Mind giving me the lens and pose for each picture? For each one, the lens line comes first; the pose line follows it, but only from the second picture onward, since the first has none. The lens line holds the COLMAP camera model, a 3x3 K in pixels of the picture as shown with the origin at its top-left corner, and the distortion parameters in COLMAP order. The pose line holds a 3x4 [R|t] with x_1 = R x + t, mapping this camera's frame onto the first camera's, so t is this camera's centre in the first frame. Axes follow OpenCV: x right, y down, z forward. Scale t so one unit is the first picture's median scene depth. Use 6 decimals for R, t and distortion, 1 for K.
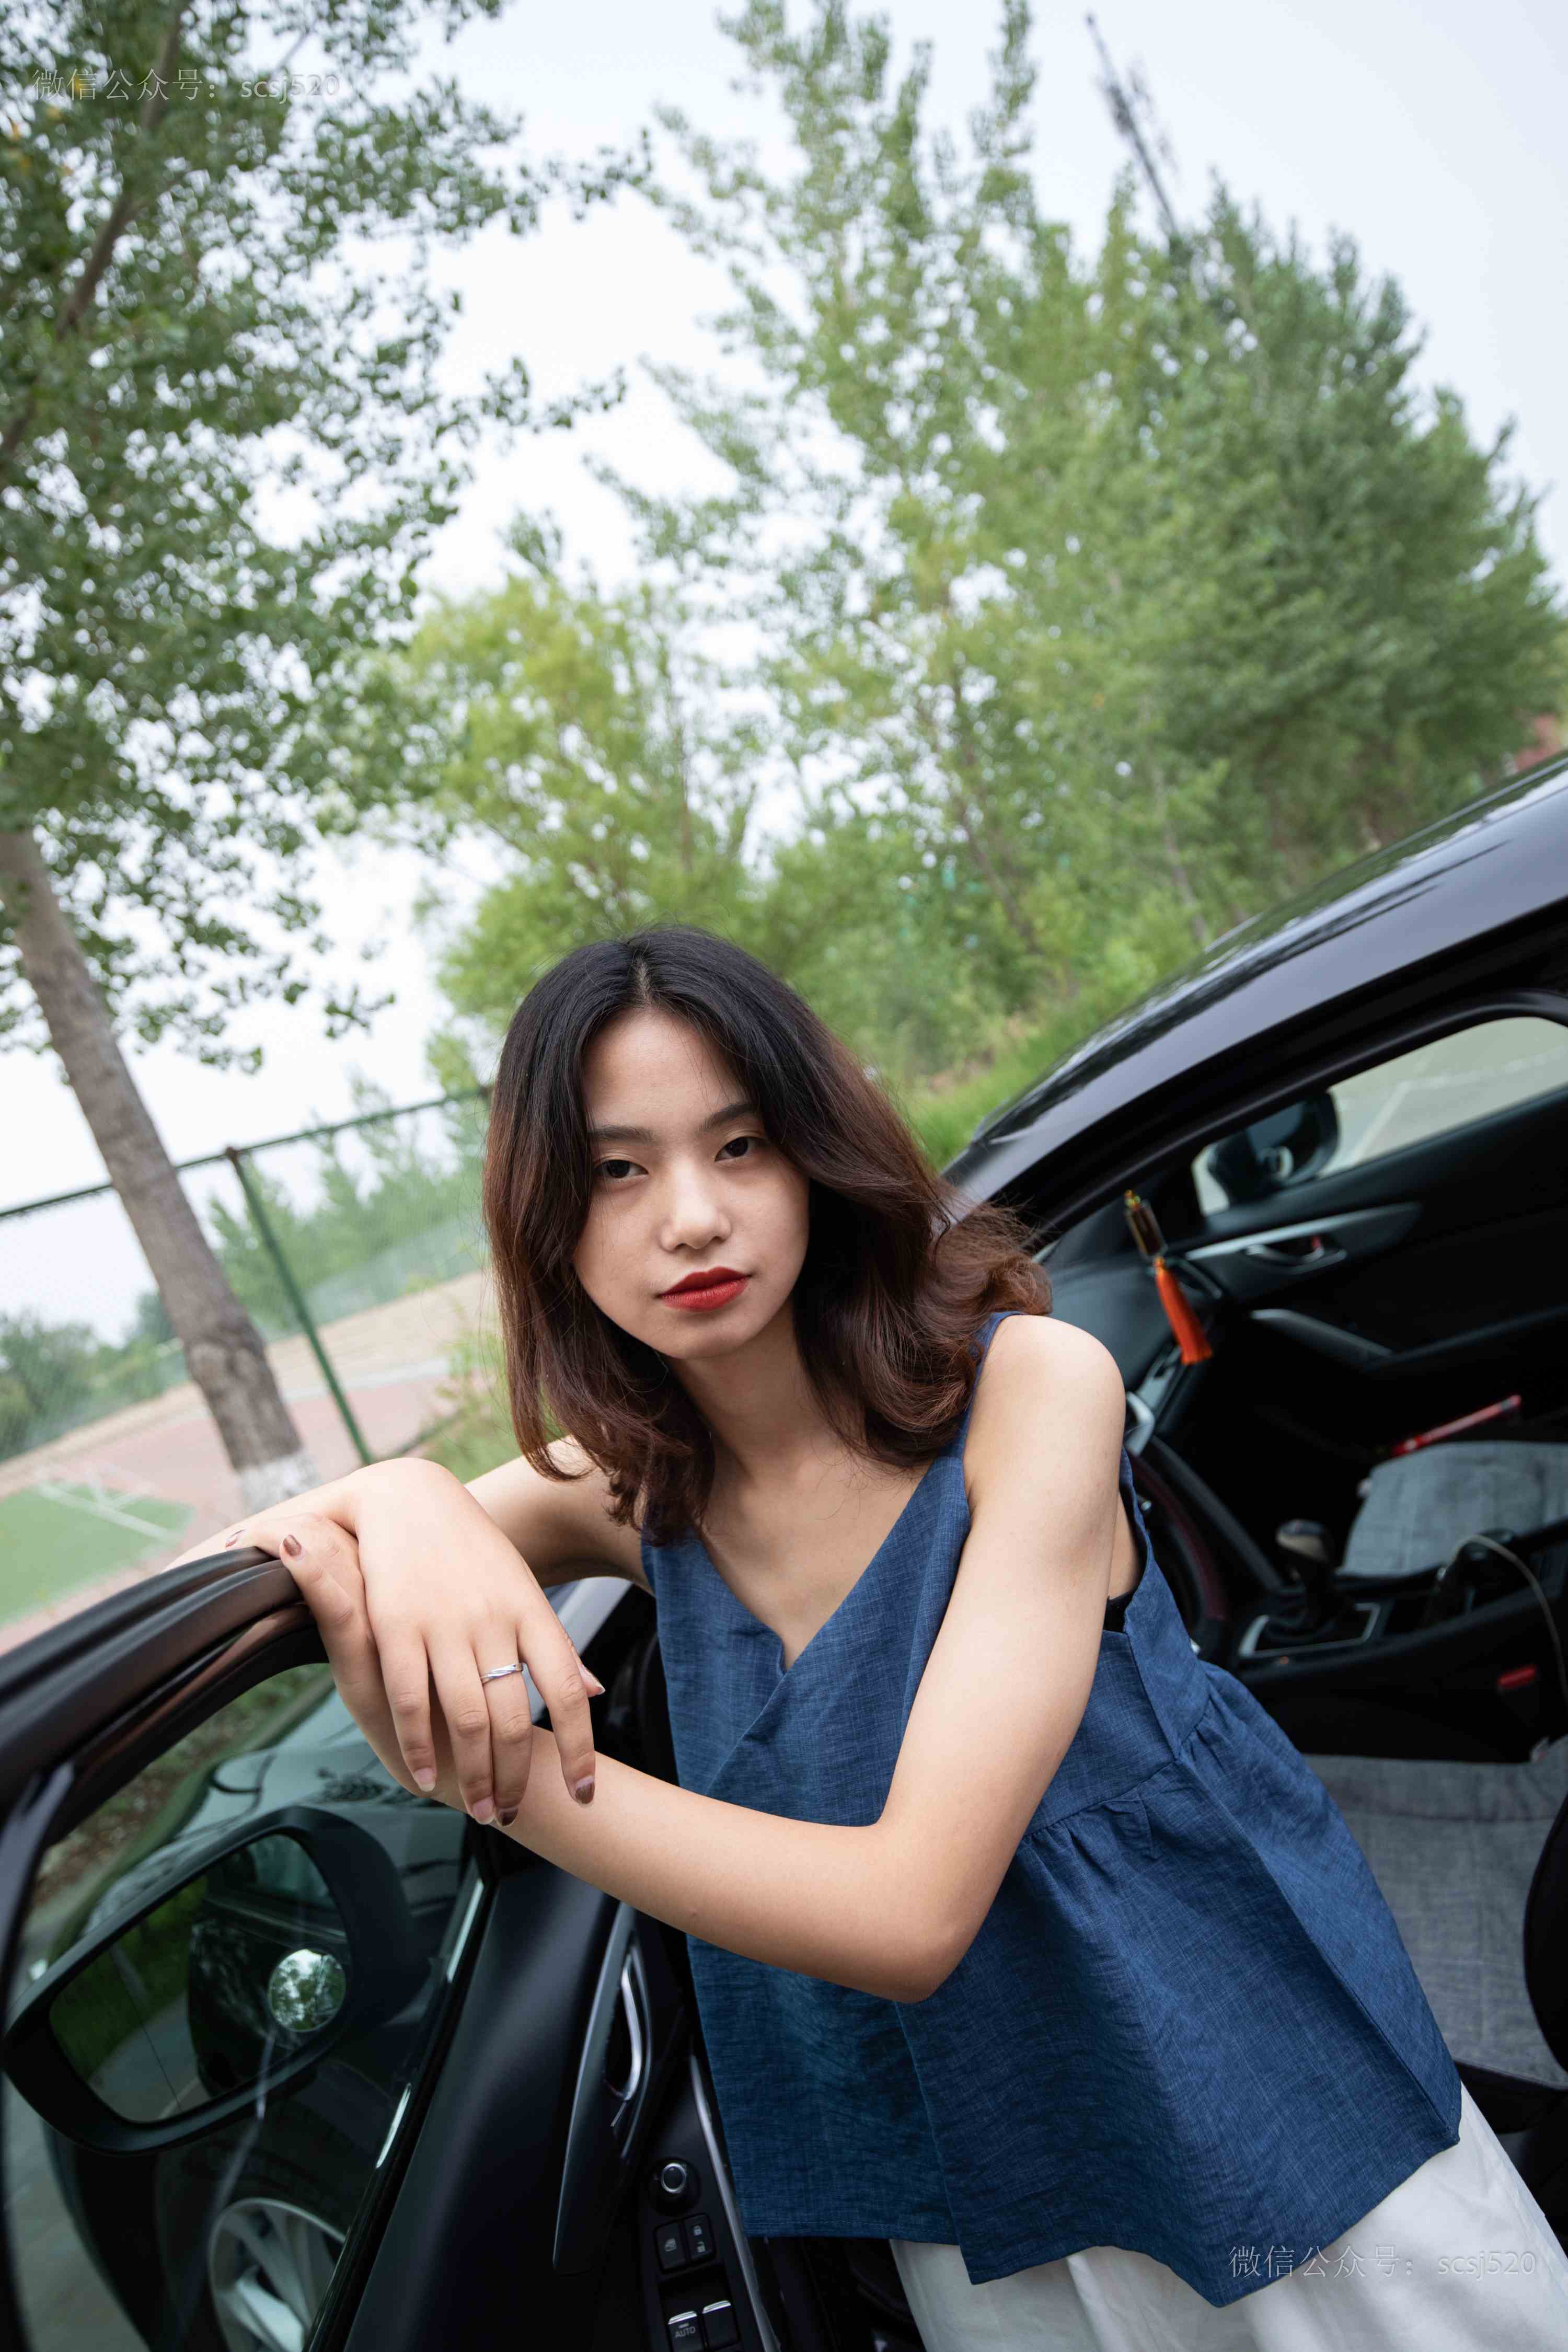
lens RADIAL K [[1518.0, 0, 785.8], [0, 1518.0, 1159.2], [0, 0, 1]] dist [-0.008813, 0.003121]
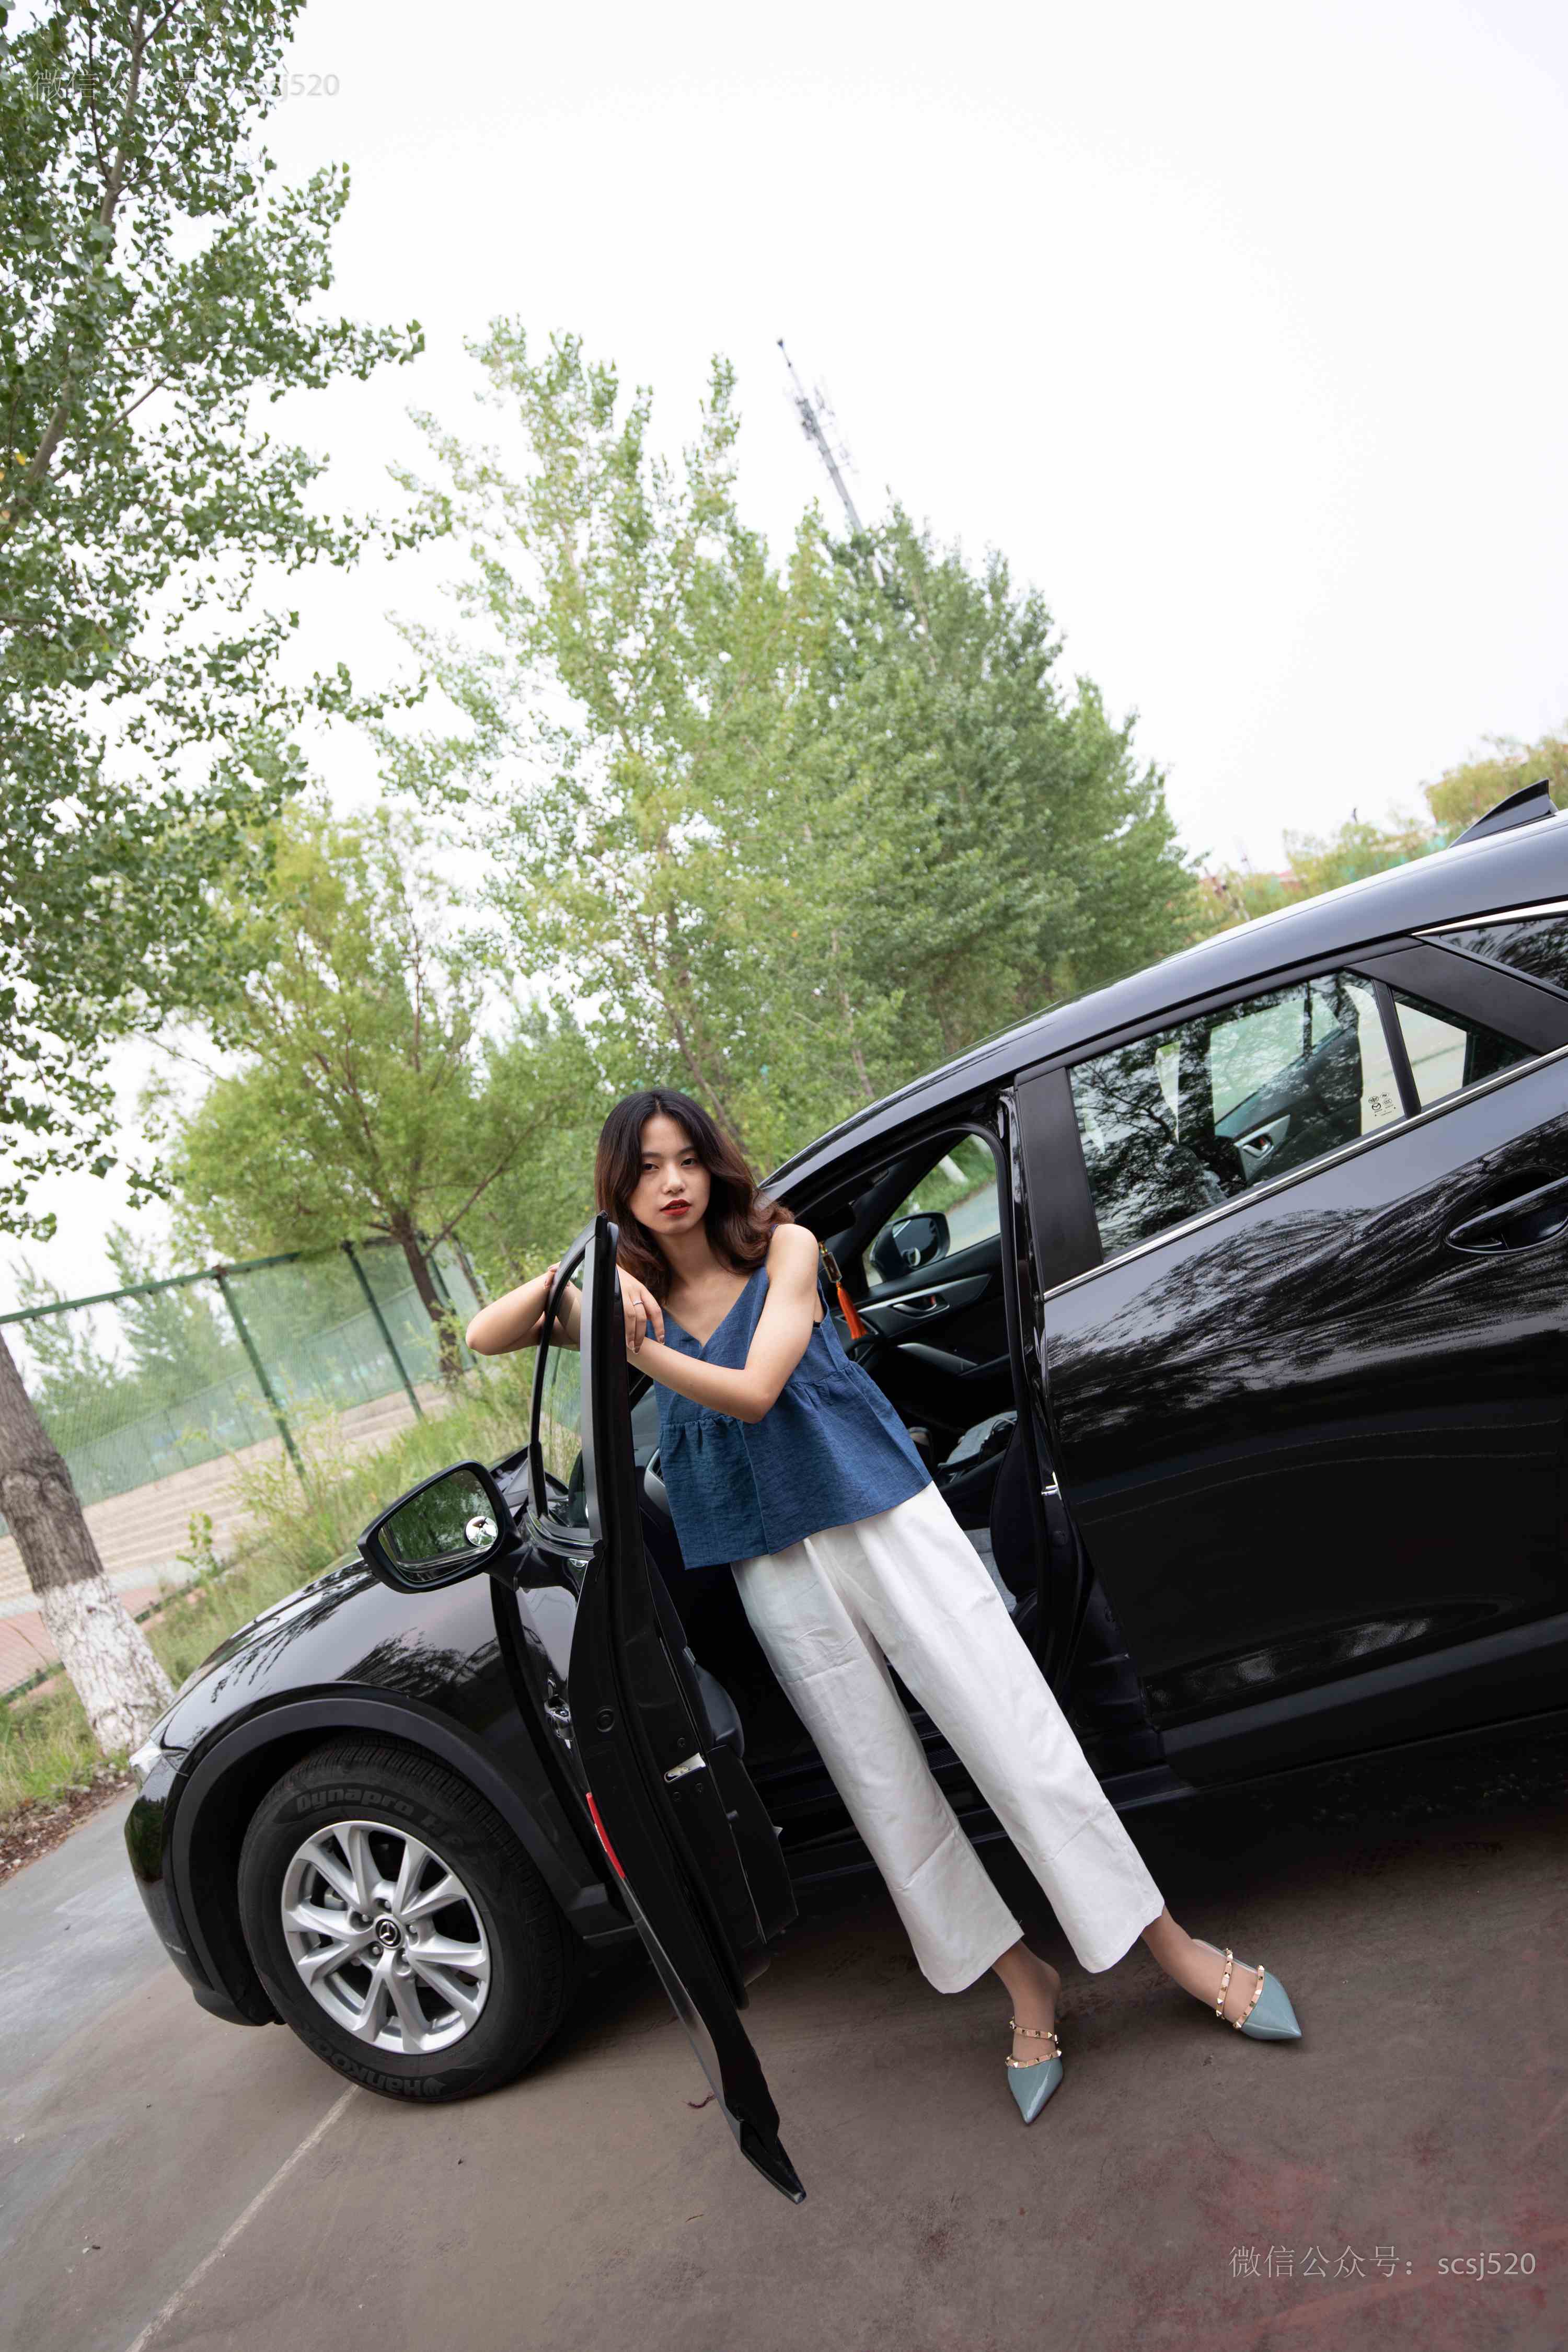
lens RADIAL K [[1518.0, 0, 803.3], [0, 1518.0, 1153.8], [0, 0, 1]] dist [-0.008813, 0.003121]
pose [[0.978615, 0.017273, 0.204976, -0.018926], [0.011003, 0.990646, -0.136012, 0.017285], [-0.205408, 0.135359, 0.969271, -0.086463]]
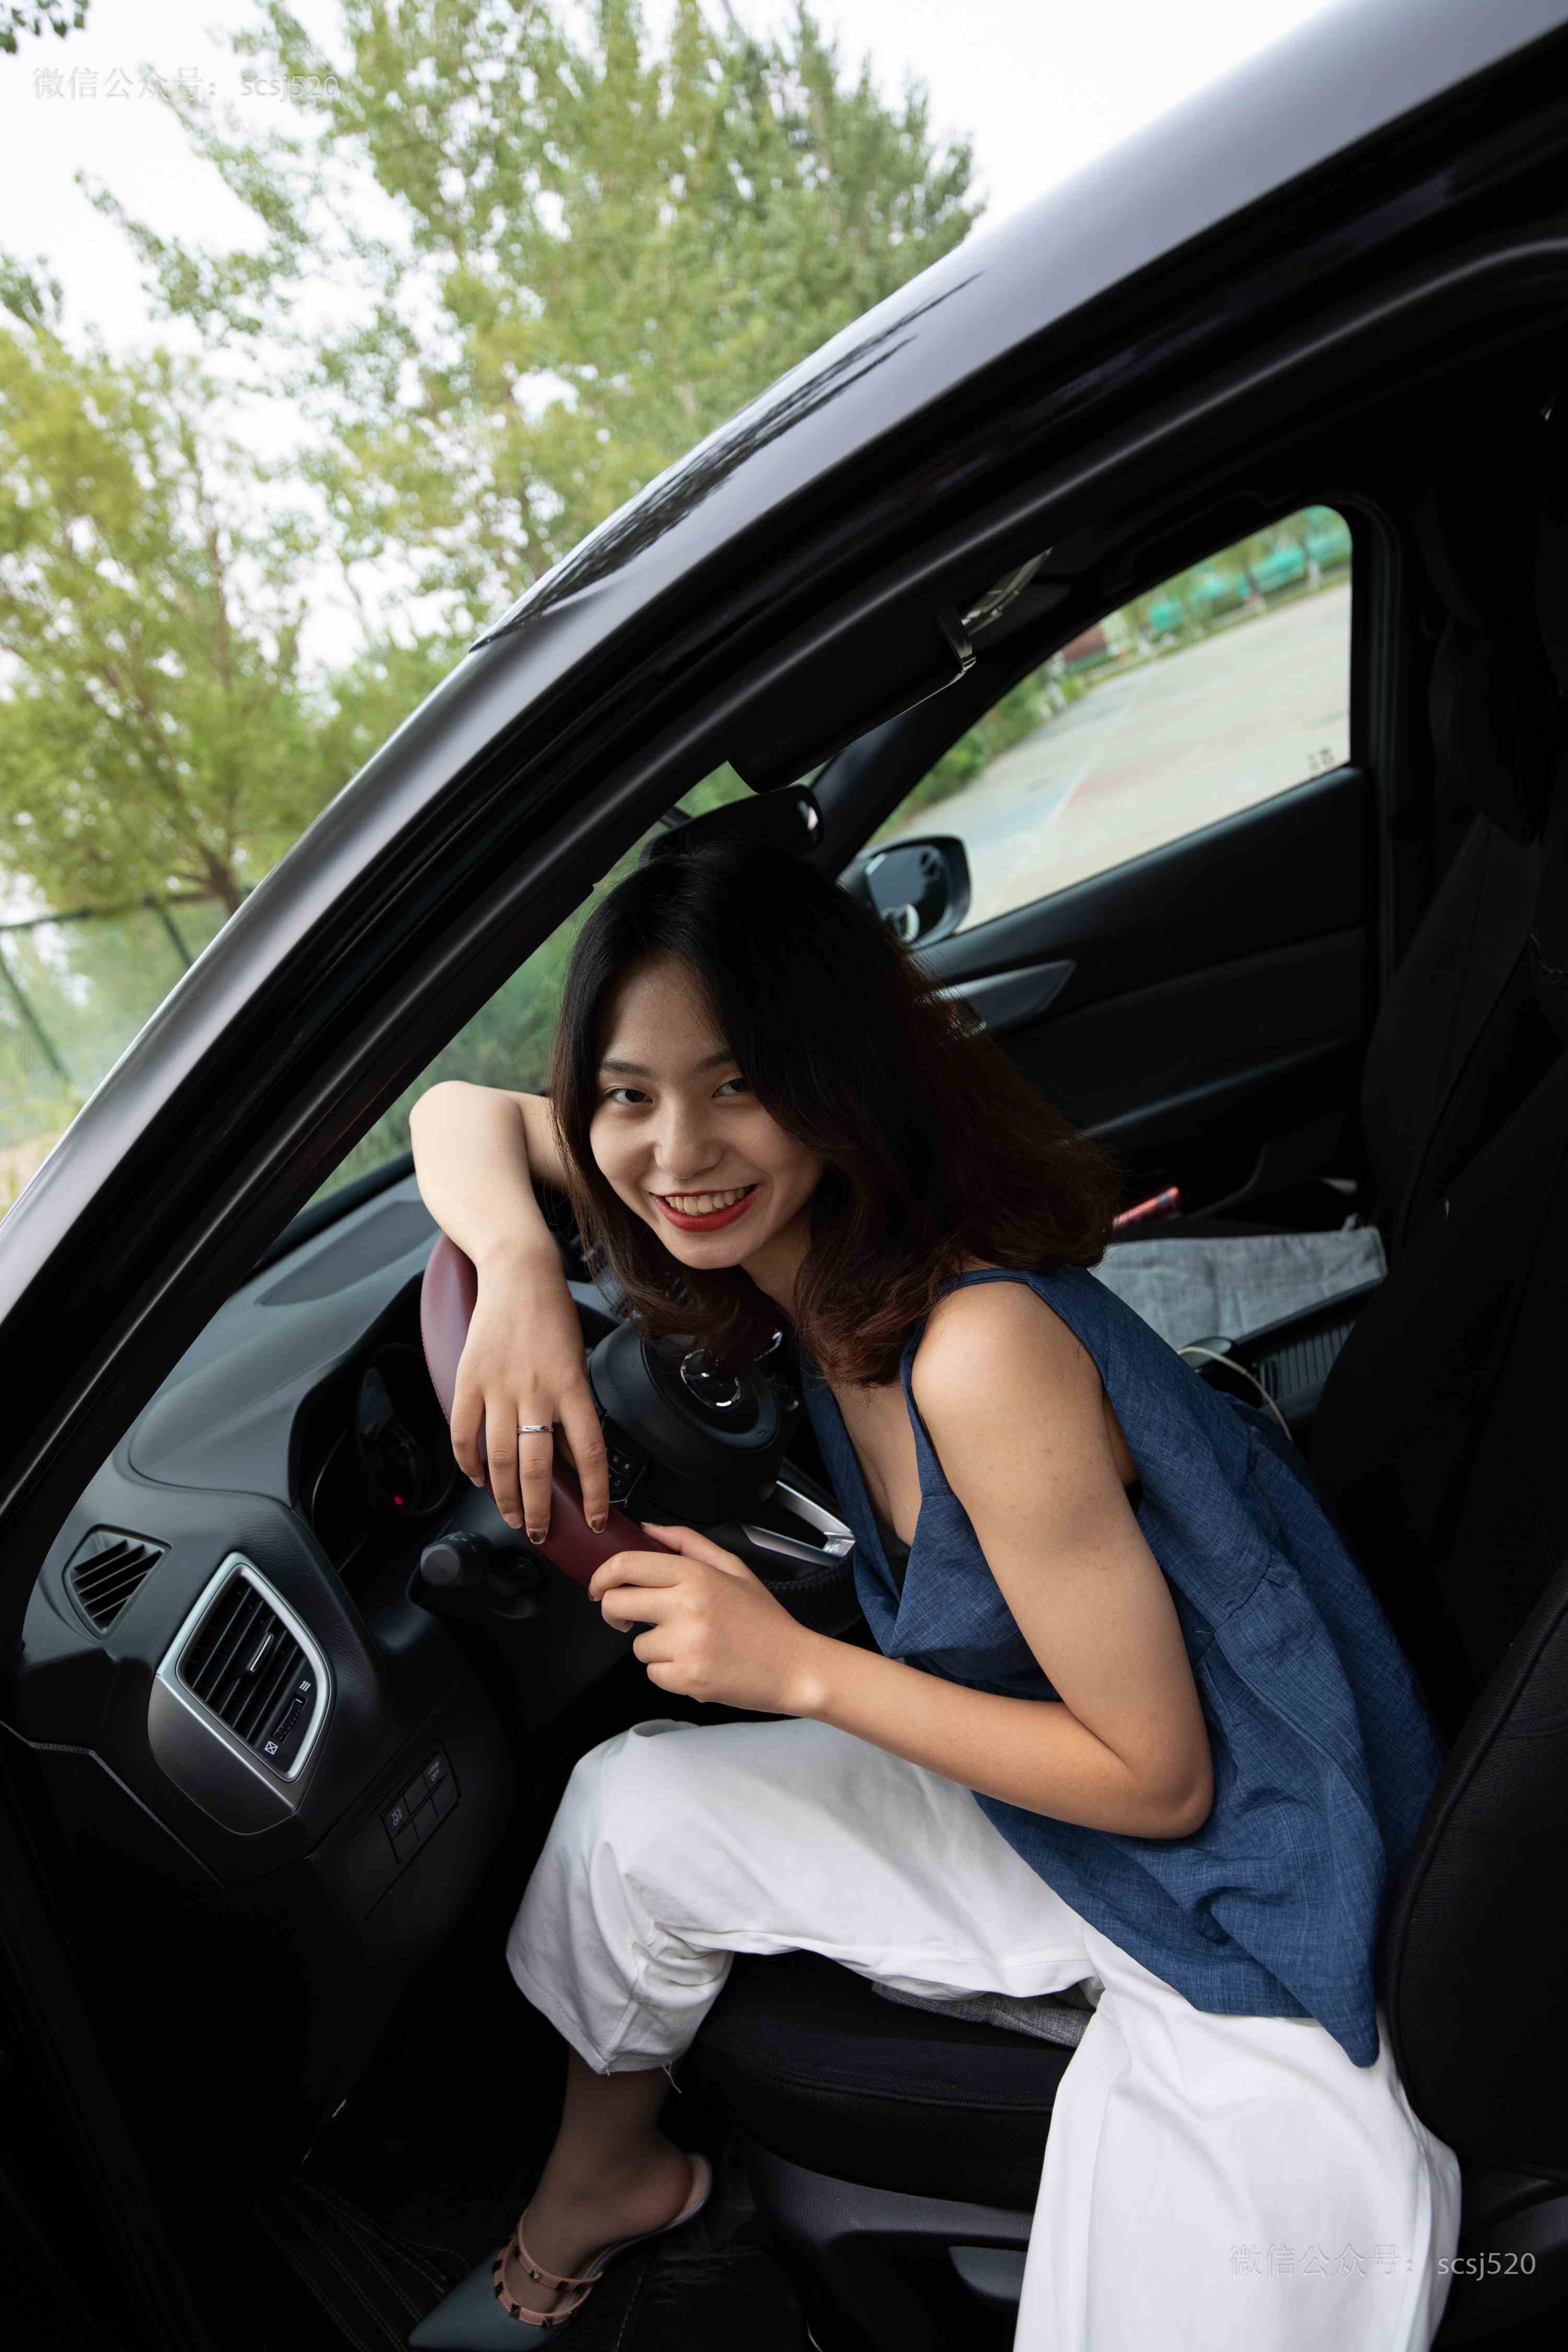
lens RADIAL K [[1518.0, 0, 780.7], [0, 1518.0, 1165.9], [0, 0, 1]] dist [-0.008813, 0.003121]
pose [[0.963945, -0.032853, 0.264067, 0.005878], [0.008025, 0.995487, 0.094555, 0.008464], [-0.265981, -0.089027, 0.959858, 0.032834]]
